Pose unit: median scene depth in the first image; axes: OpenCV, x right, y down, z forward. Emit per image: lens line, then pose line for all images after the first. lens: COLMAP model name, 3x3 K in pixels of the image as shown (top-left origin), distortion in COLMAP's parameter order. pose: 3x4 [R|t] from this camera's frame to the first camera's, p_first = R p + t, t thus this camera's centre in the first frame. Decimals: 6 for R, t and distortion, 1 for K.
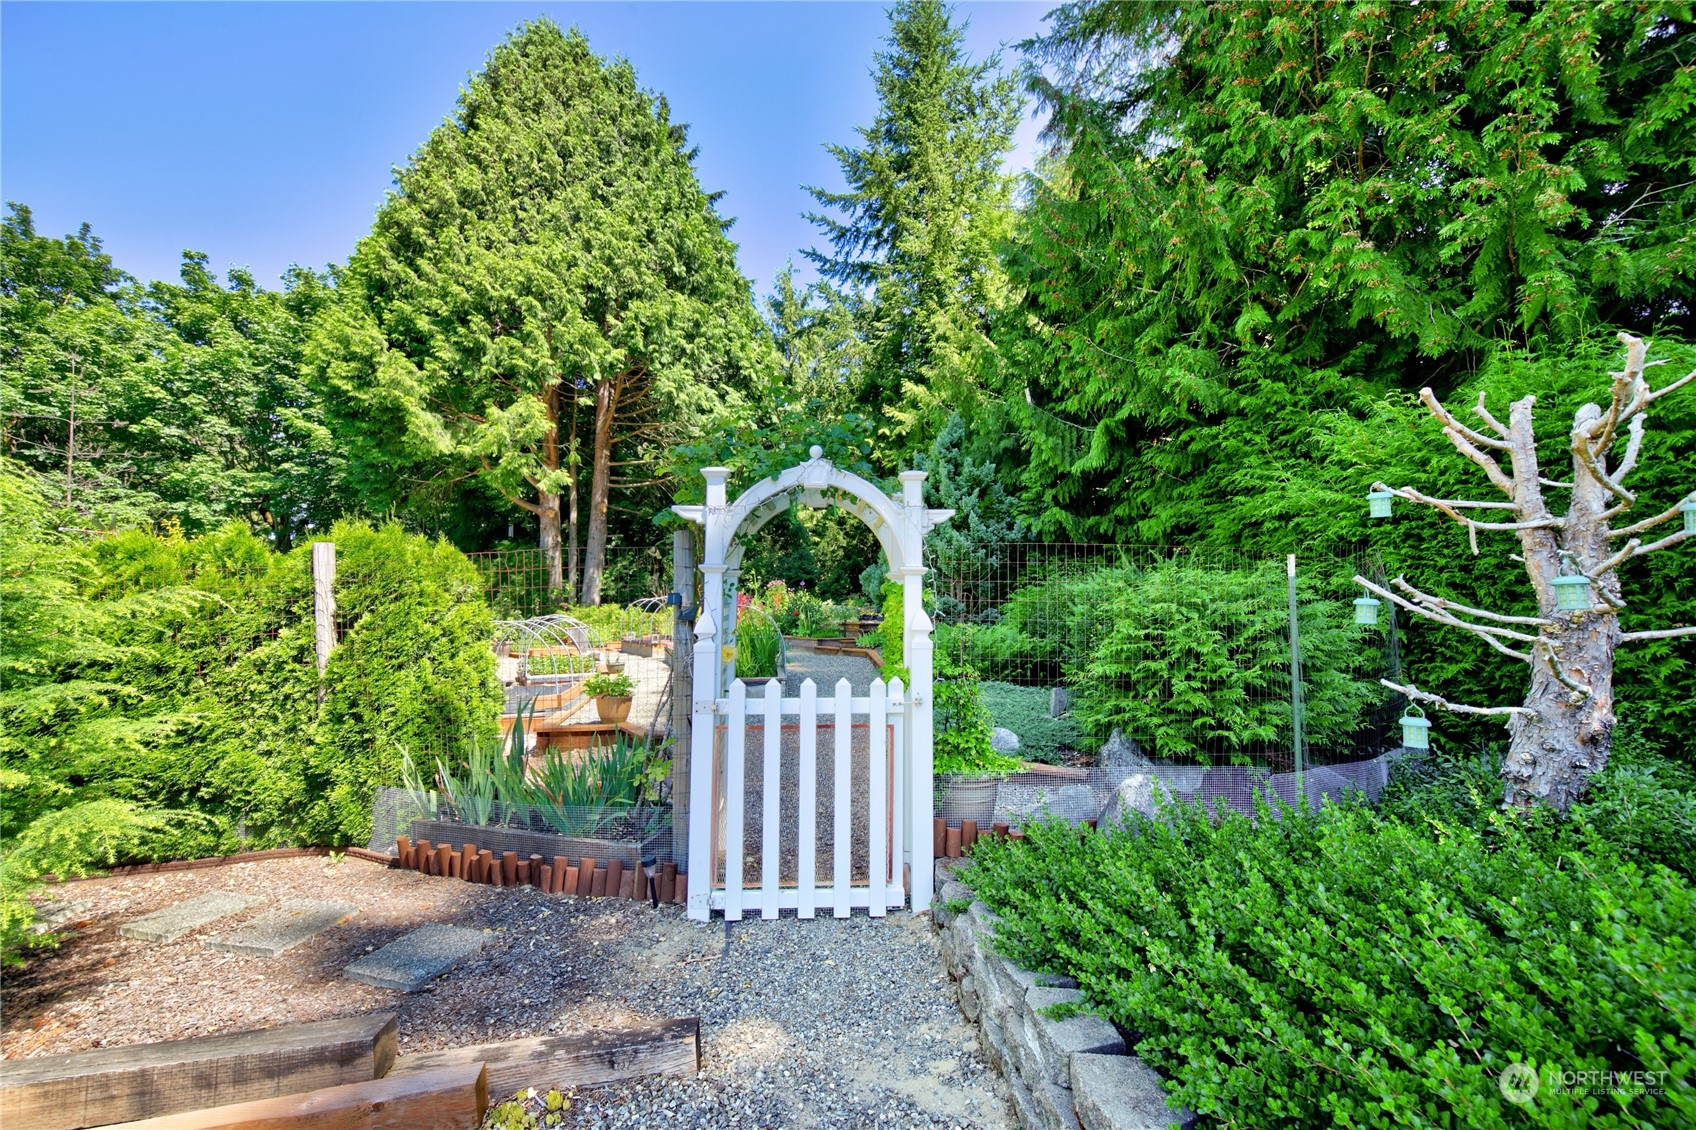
lens RADIAL K [[678.3, 0, 847.9], [0, 678.3, 567.3], [0, 0, 1]] dist [-0.000307, -0.000539]
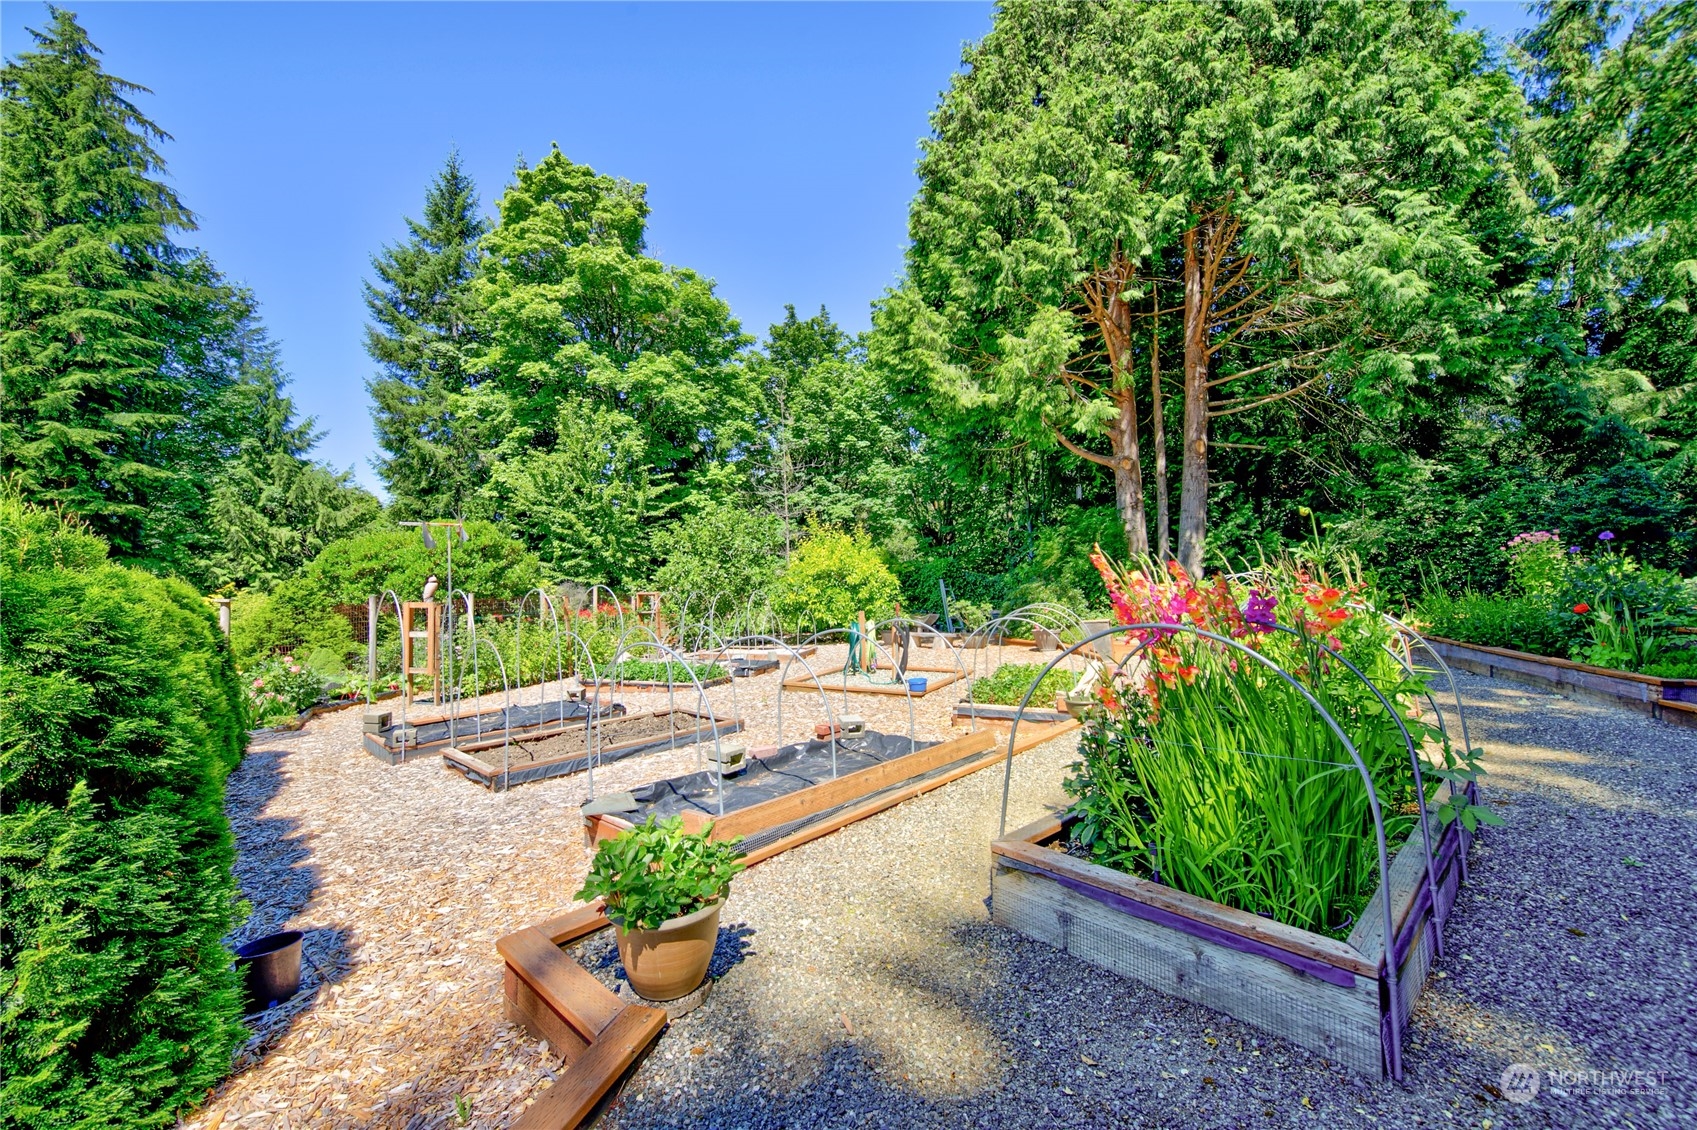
lens RADIAL K [[678.7, 0, 837.1], [0, 678.7, 561.8], [0, 0, 1]] dist [-0.000307, -0.000539]
pose [[0.588428, -0.025946, -0.808134, -0.007216], [0.057631, 0.998289, 0.009912, 0.007057], [0.806493, -0.052406, 0.588916, 0.322866]]
